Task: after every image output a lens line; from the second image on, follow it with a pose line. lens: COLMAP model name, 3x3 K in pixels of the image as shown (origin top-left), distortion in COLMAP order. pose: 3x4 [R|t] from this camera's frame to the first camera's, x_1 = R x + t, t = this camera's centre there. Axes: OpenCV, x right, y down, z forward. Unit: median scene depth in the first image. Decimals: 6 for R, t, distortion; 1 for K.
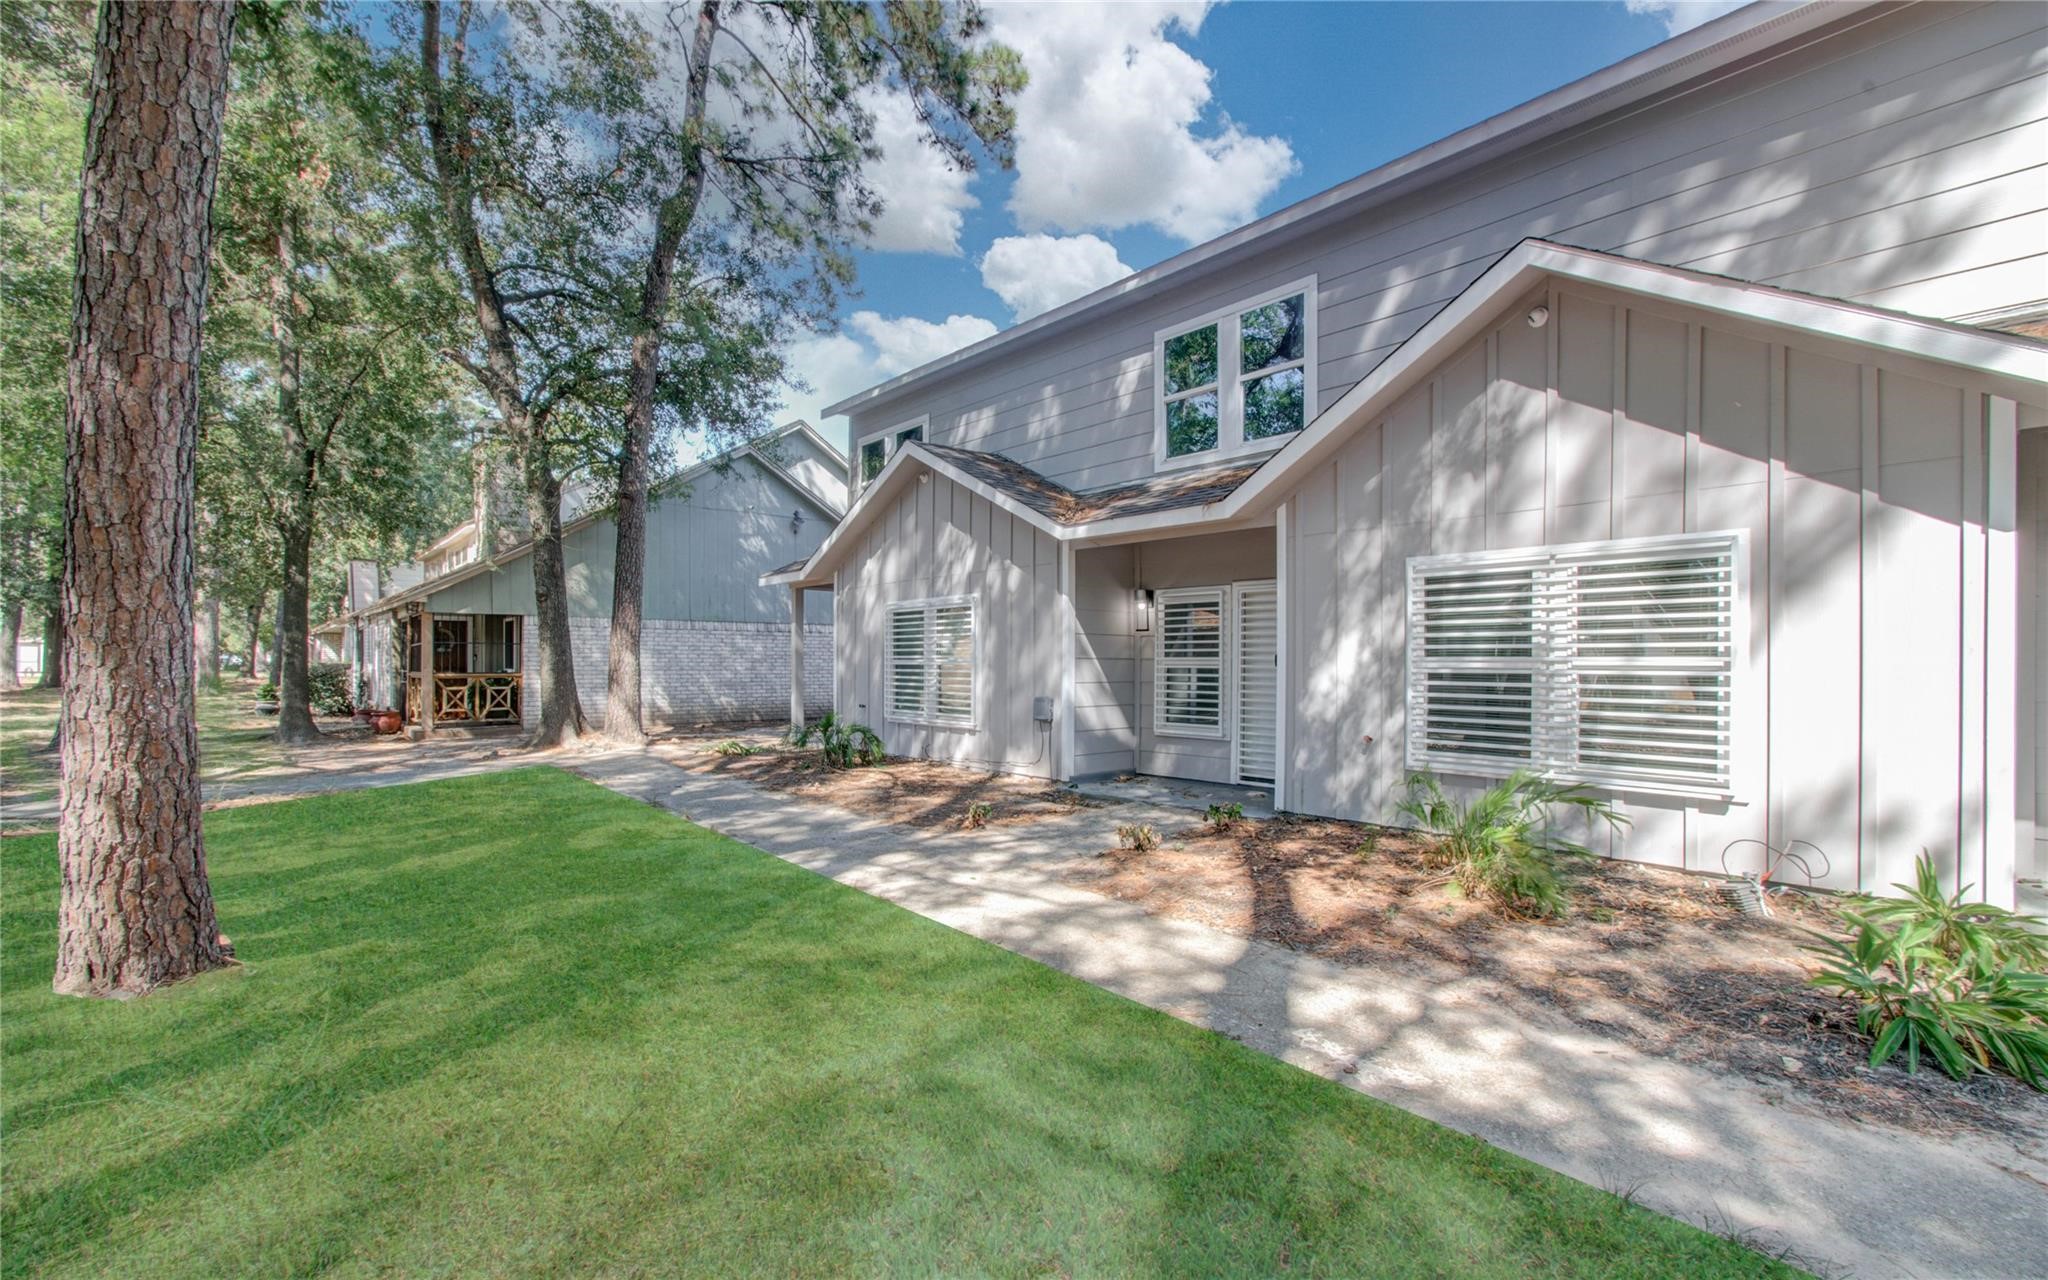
lens RADIAL K [[894.1, 0, 1034.3], [0, 894.1, 662.0], [0, 0, 1]] dist [-0.001221, 0.000643]
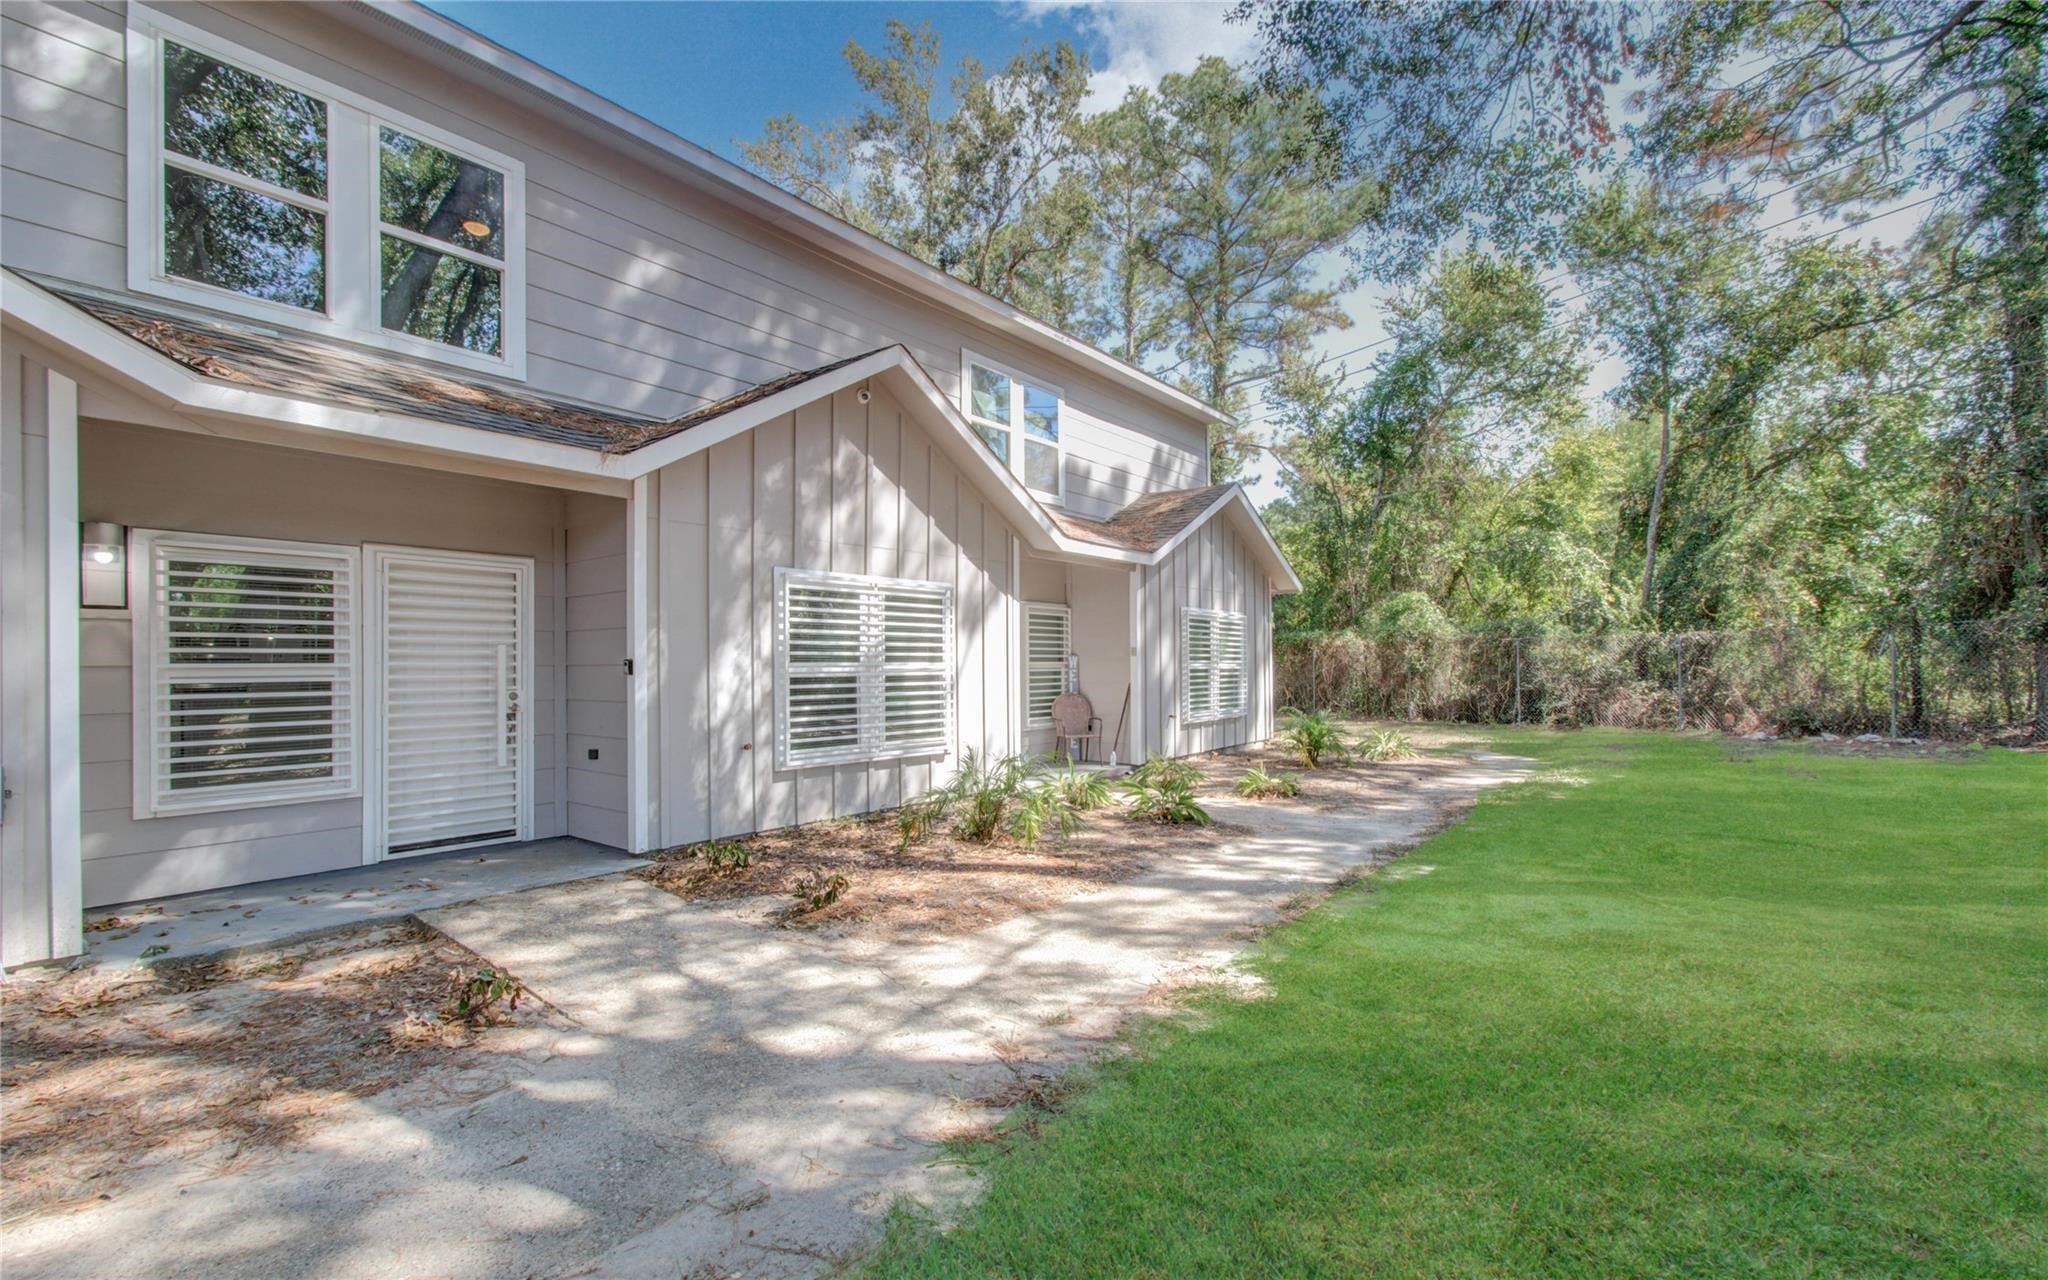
lens RADIAL K [[894.1, 0, 1034.3], [0, 894.1, 662.0], [0, 0, 1]] dist [-0.001221, 0.000643]
pose [[-0.189669, -0.001322, 0.981847, -0.642219], [0.003748, 0.999991, 0.002070, -0.007223], [-0.981841, 0.004072, -0.189663, 0.877273]]
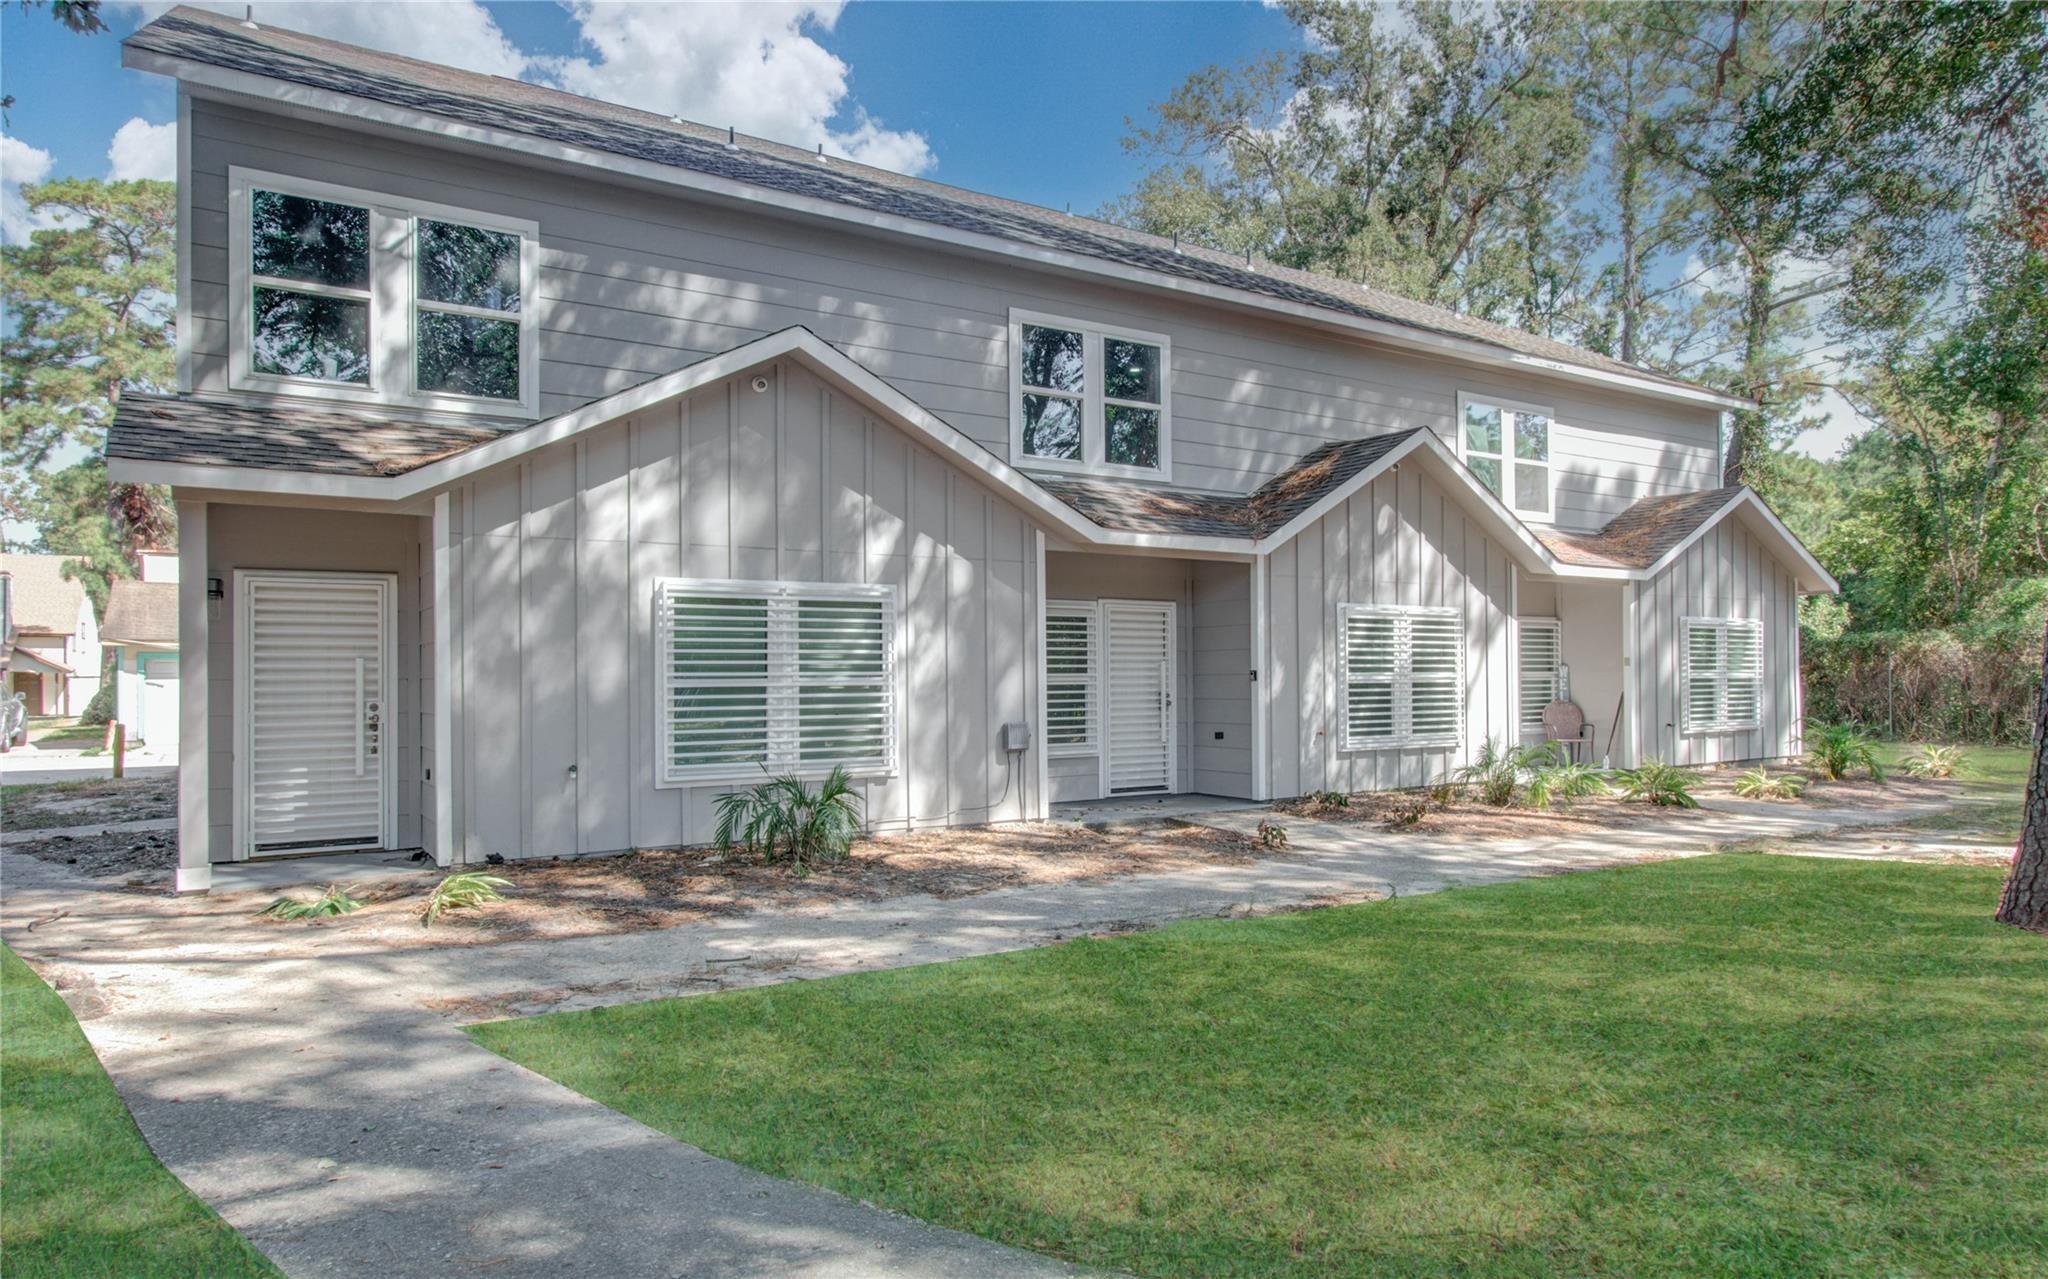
lens RADIAL K [[1237.6, 0, 1028.0], [0, 1237.6, 668.8], [0, 0, 1]] dist [0.012462, -0.002842]
pose [[0.154880, 0.000206, 0.987933, -1.565664], [0.004986, 0.999987, -0.000991, -0.011777], [-0.987921, 0.005079, 0.154877, 1.151903]]
